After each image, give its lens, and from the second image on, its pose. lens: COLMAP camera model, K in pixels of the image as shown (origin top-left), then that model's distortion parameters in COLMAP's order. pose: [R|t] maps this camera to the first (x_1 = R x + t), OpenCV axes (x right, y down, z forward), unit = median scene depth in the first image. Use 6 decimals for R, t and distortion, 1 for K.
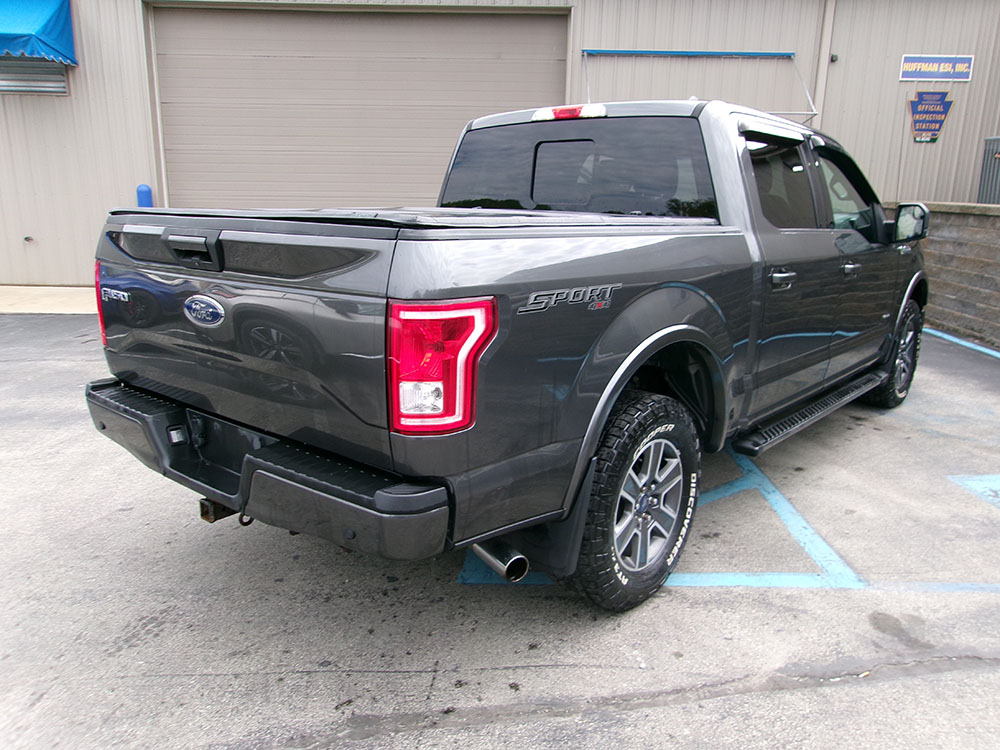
lens RADIAL K [[770.3, 0, 500.0], [0, 770.3, 375.0], [0, 0, 1]] dist [-0.016967, 0.005912]
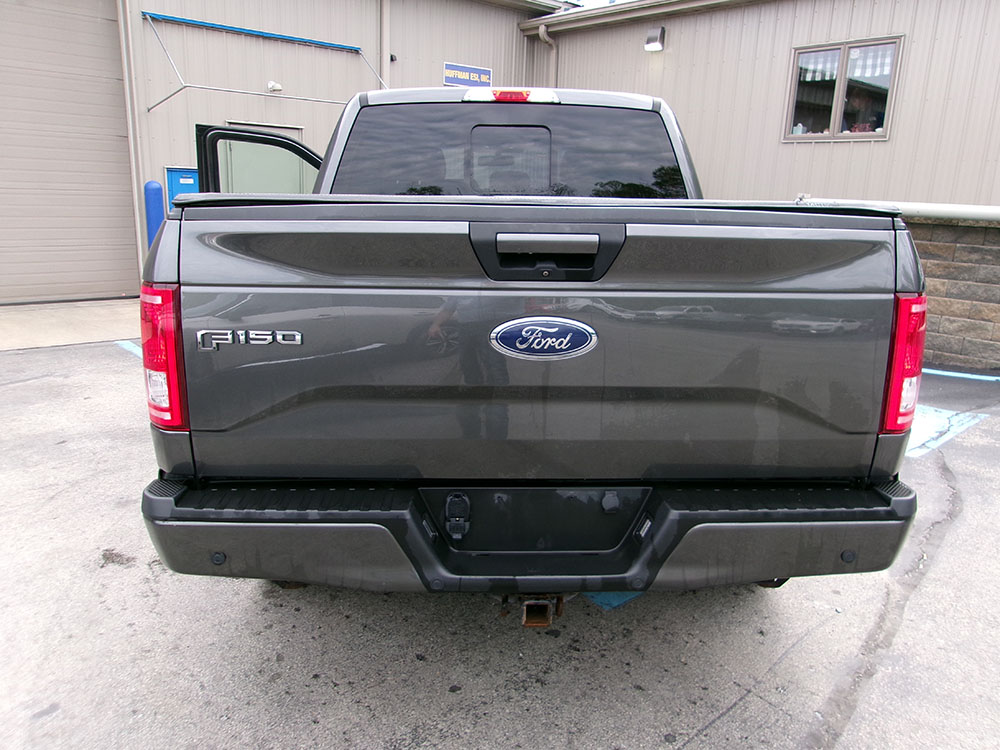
lens RADIAL K [[770.6, 0, 504.1], [0, 770.6, 378.6], [0, 0, 1]] dist [0.000273, 0.004489]
pose [[0.740614, -0.151036, 0.654736, -0.593632], [0.142772, 0.987532, 0.066307, -0.066362], [-0.656588, 0.044370, 0.752943, 0.322816]]
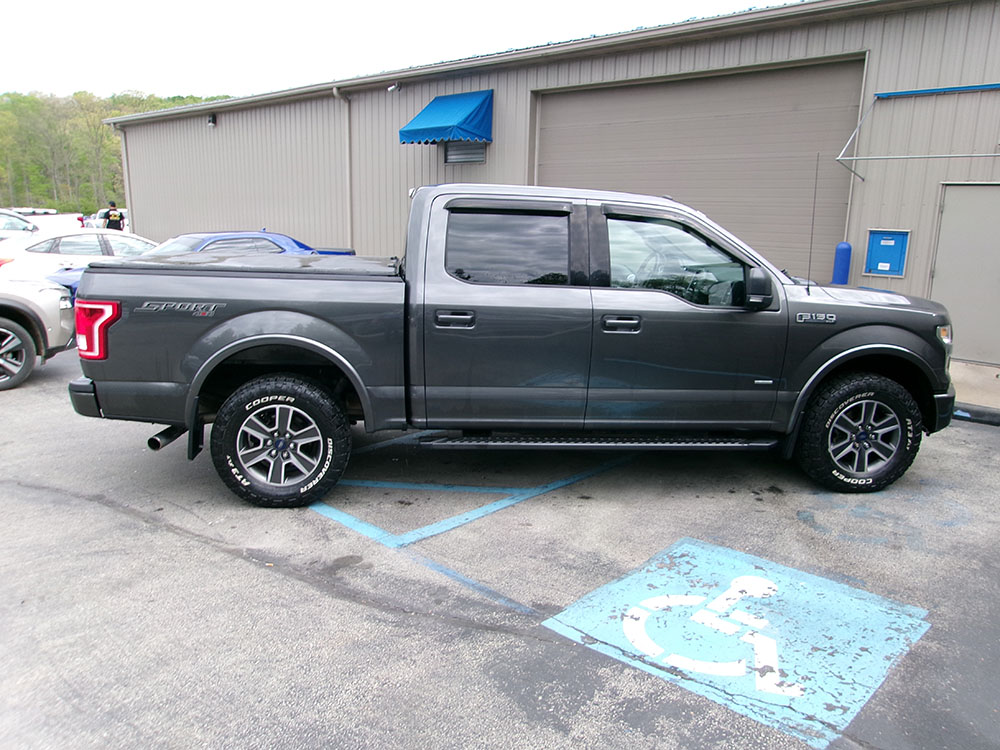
lens RADIAL K [[770.3, 0, 500.0], [0, 770.3, 375.0], [0, 0, 1]] dist [-0.016967, 0.005912]
pose [[0.729827, 0.137664, -0.669628, 1.238540], [-0.167730, 0.985634, 0.019820, -0.066799], [0.662736, 0.097851, 0.742432, 0.078774]]
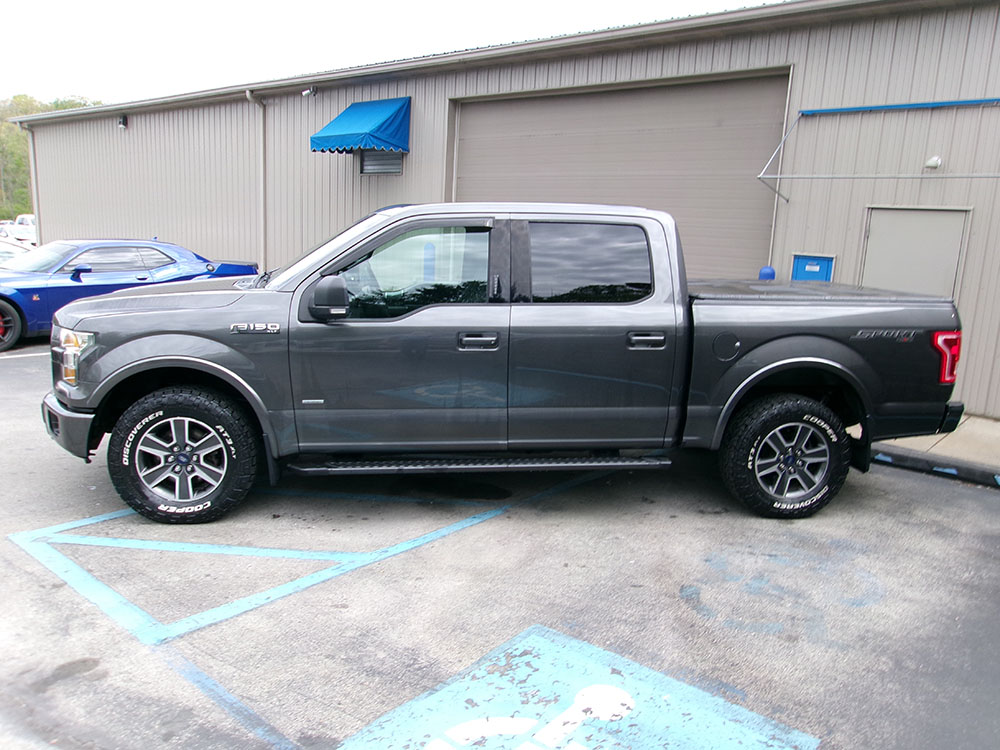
lens RADIAL K [[770.3, 0, 500.0], [0, 770.3, 375.0], [0, 0, 1]] dist [-0.016967, 0.005912]
pose [[0.768512, 0.133499, -0.625754, 1.206320], [-0.183227, 0.982951, -0.015325, -0.125206], [0.613040, 0.126432, 0.779870, 0.367783]]
